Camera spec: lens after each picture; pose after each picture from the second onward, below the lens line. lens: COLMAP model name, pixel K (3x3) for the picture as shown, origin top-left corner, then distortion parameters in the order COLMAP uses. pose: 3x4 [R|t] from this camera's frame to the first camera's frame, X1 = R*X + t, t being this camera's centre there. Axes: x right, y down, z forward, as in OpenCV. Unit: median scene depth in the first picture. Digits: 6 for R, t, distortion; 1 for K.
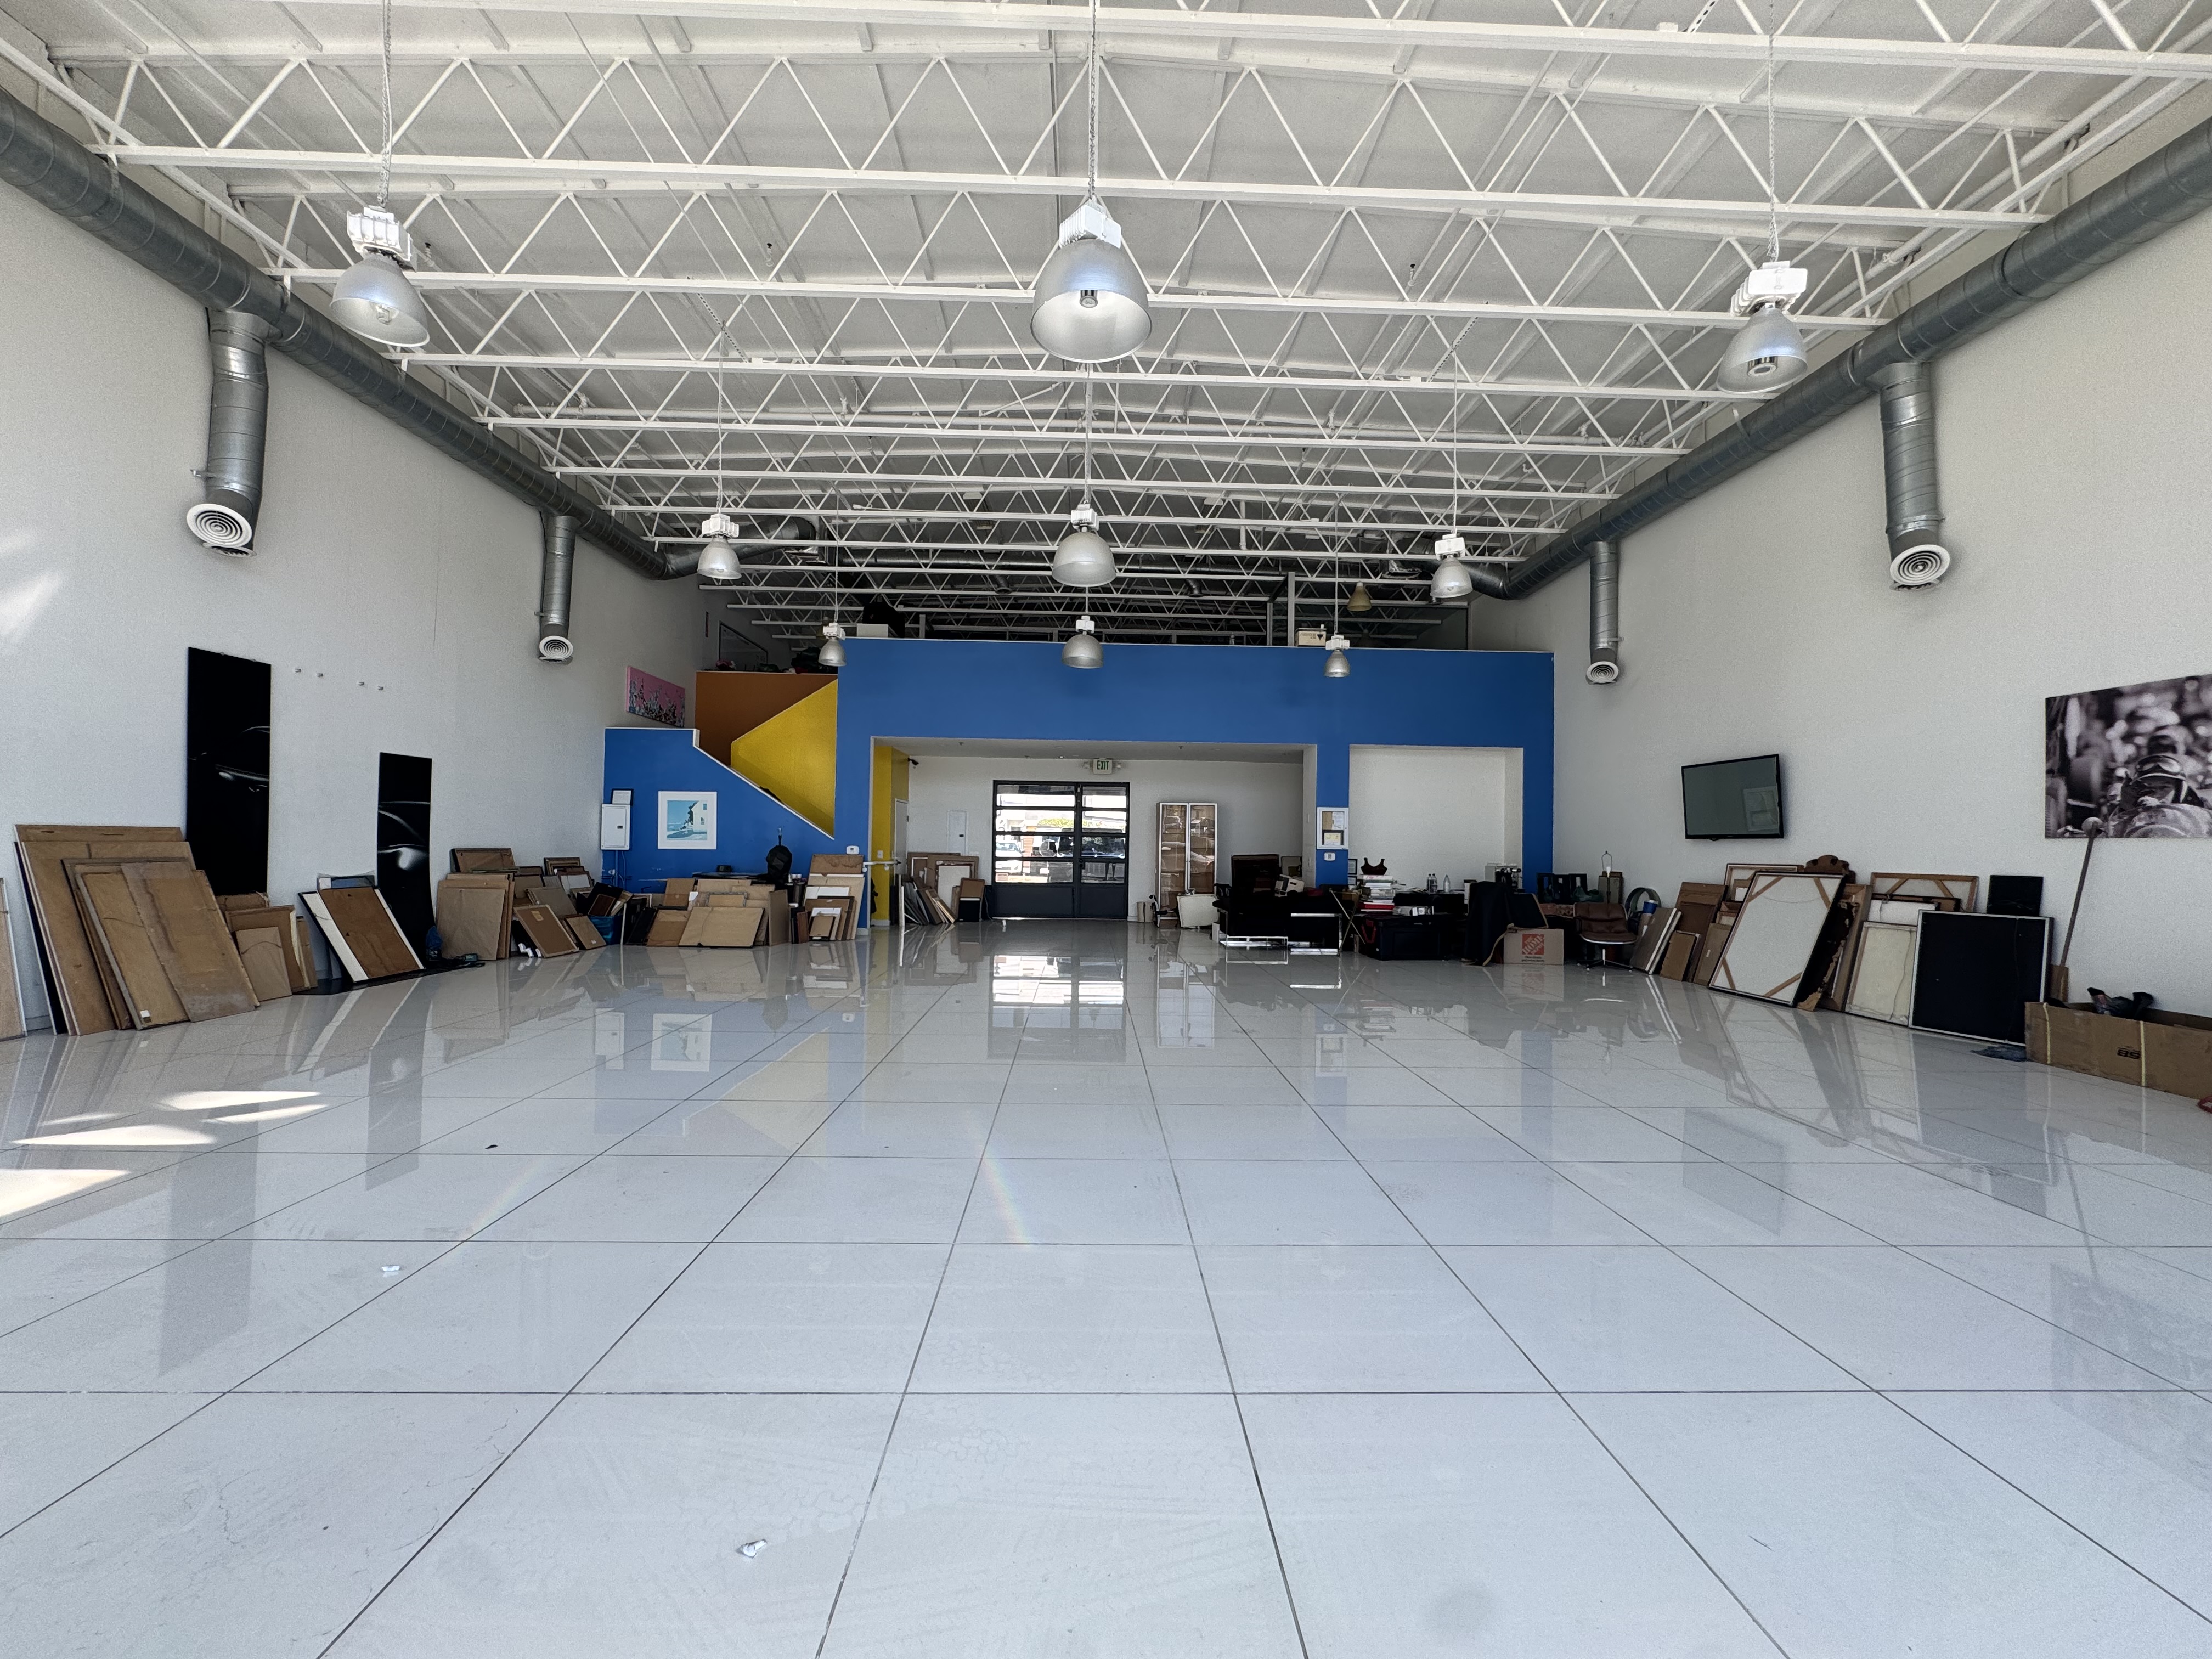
lens RADIAL K [[884.8, 0, 1106.0], [0, 884.8, 829.5], [0, 0, 1]] dist [0.000696, 0.000095]
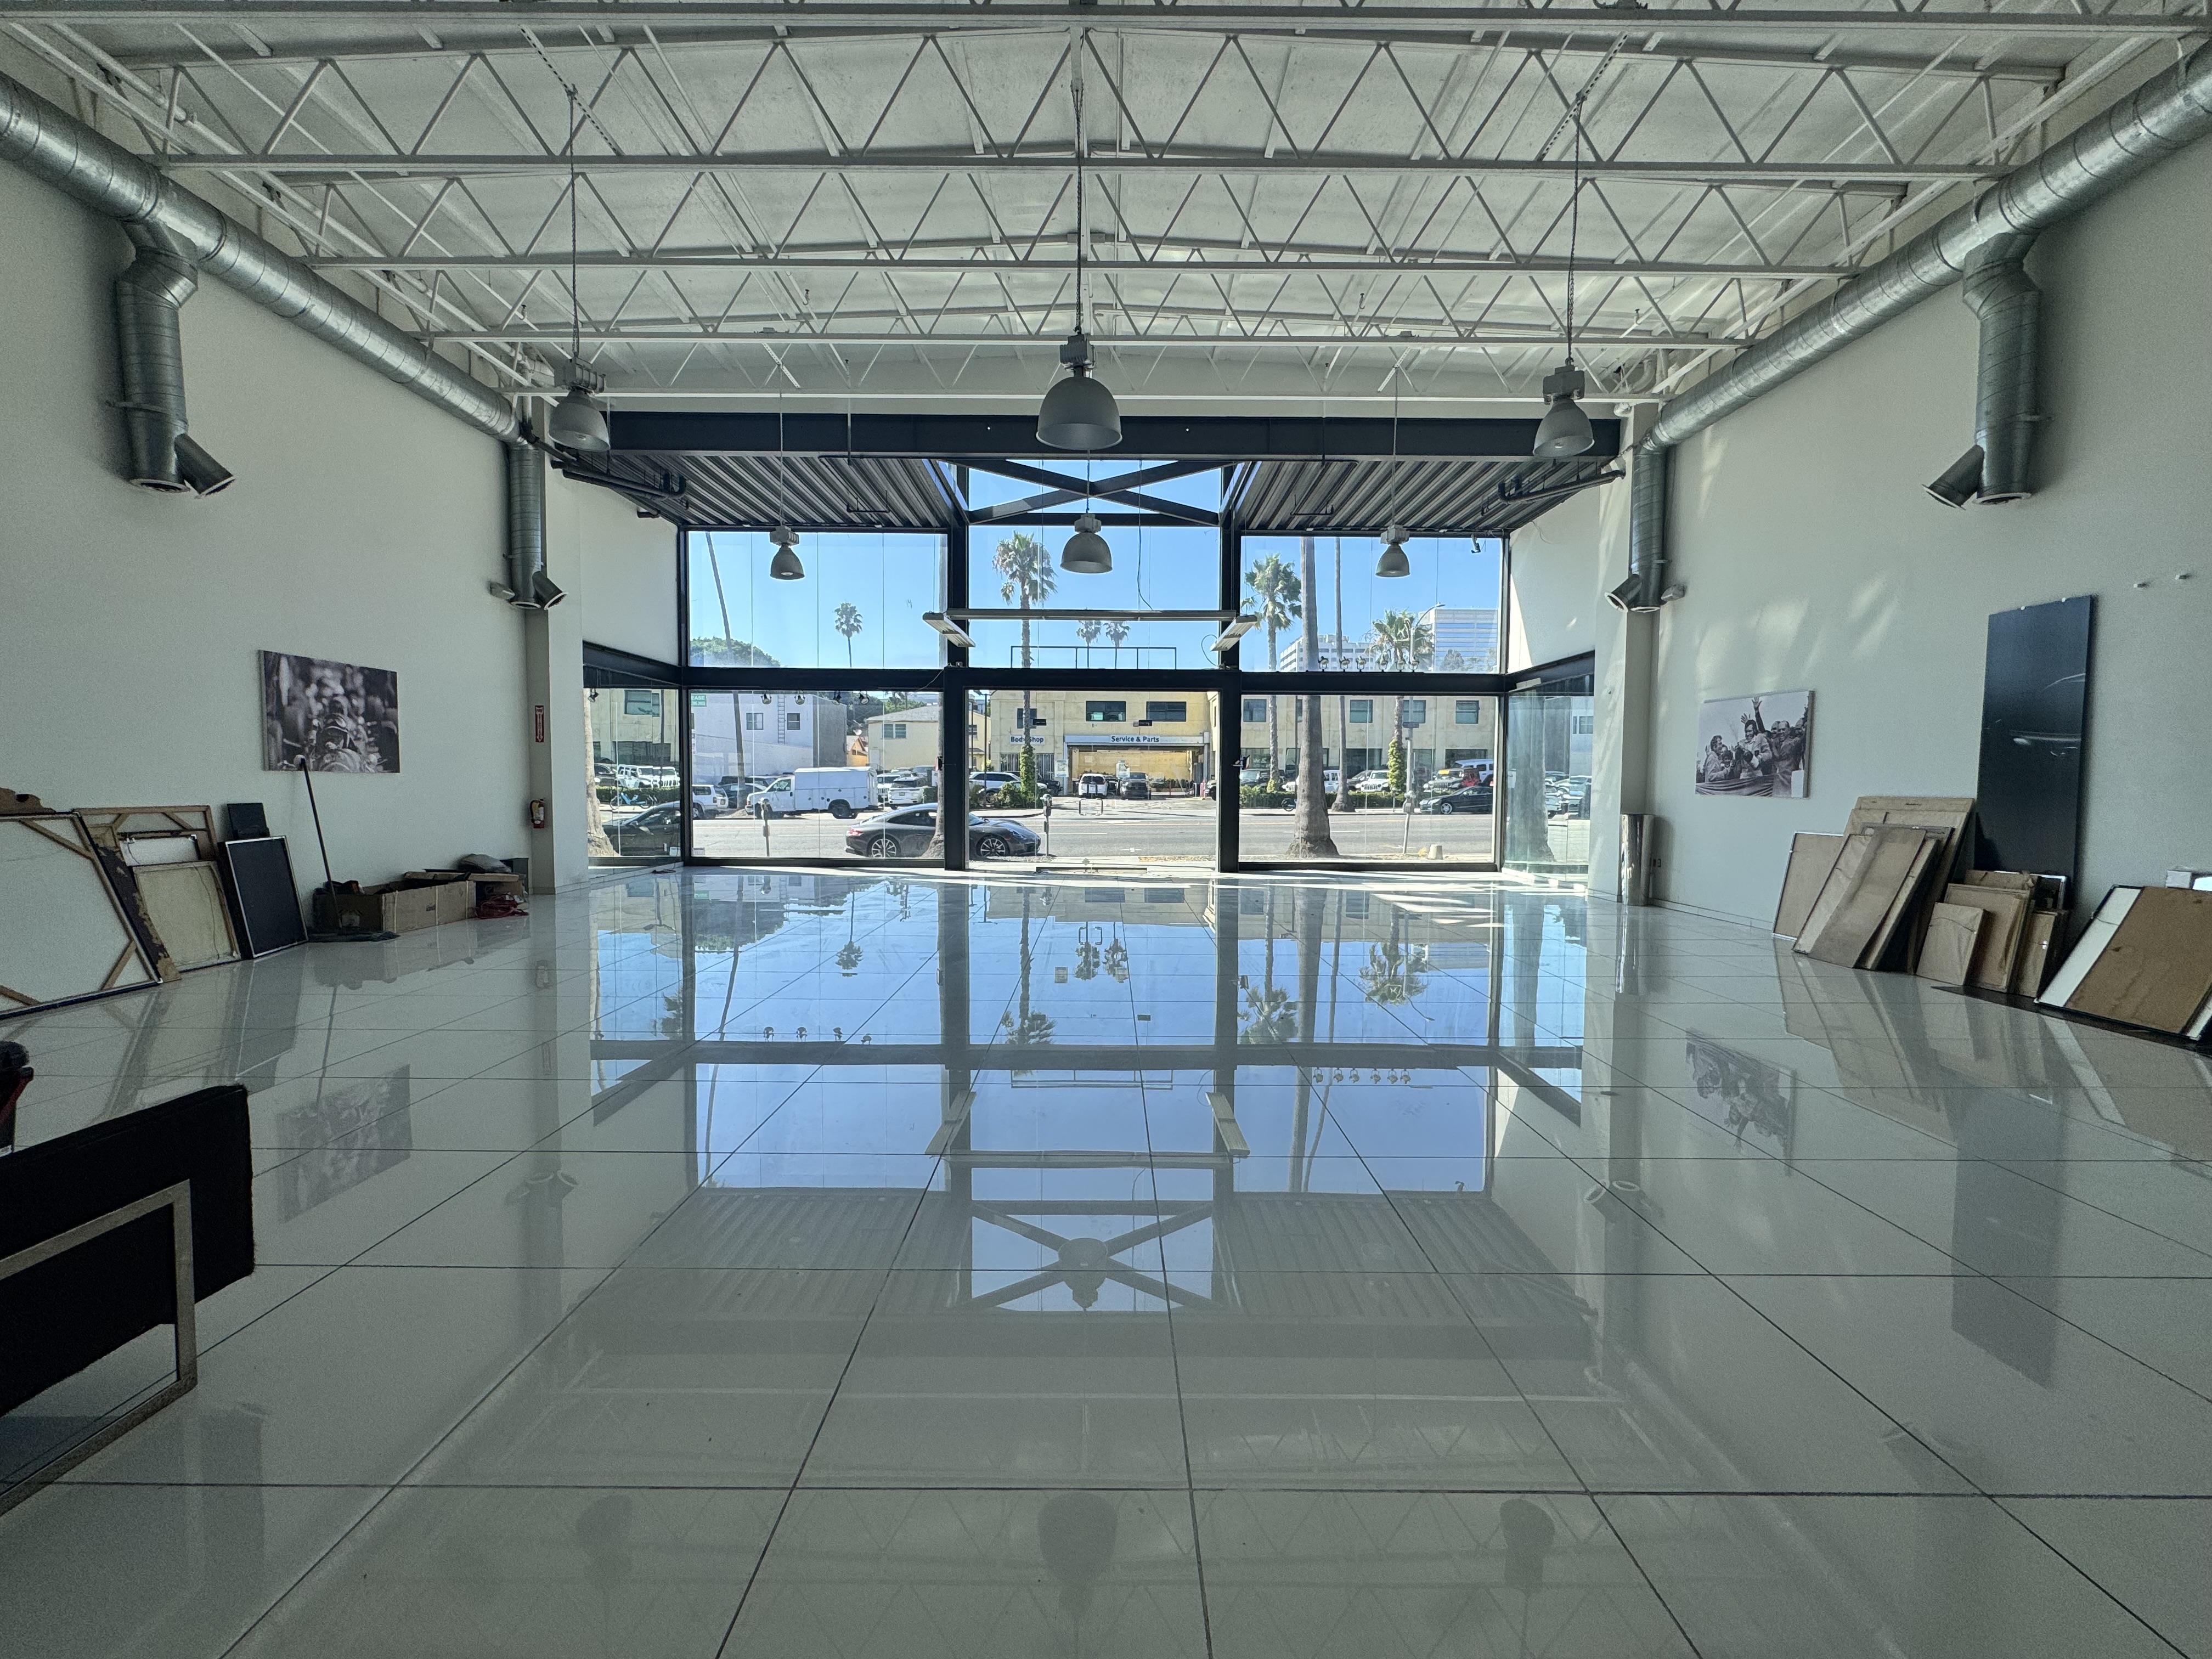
lens RADIAL K [[884.8, 0, 1106.0], [0, 884.8, 829.5], [0, 0, 1]] dist [0.000696, 0.000095]
pose [[-0.999413, -0.021650, 0.026538, -0.095996], [-0.020758, 0.999226, 0.033416, 0.027895], [-0.027241, 0.032845, -0.999089, 2.292825]]
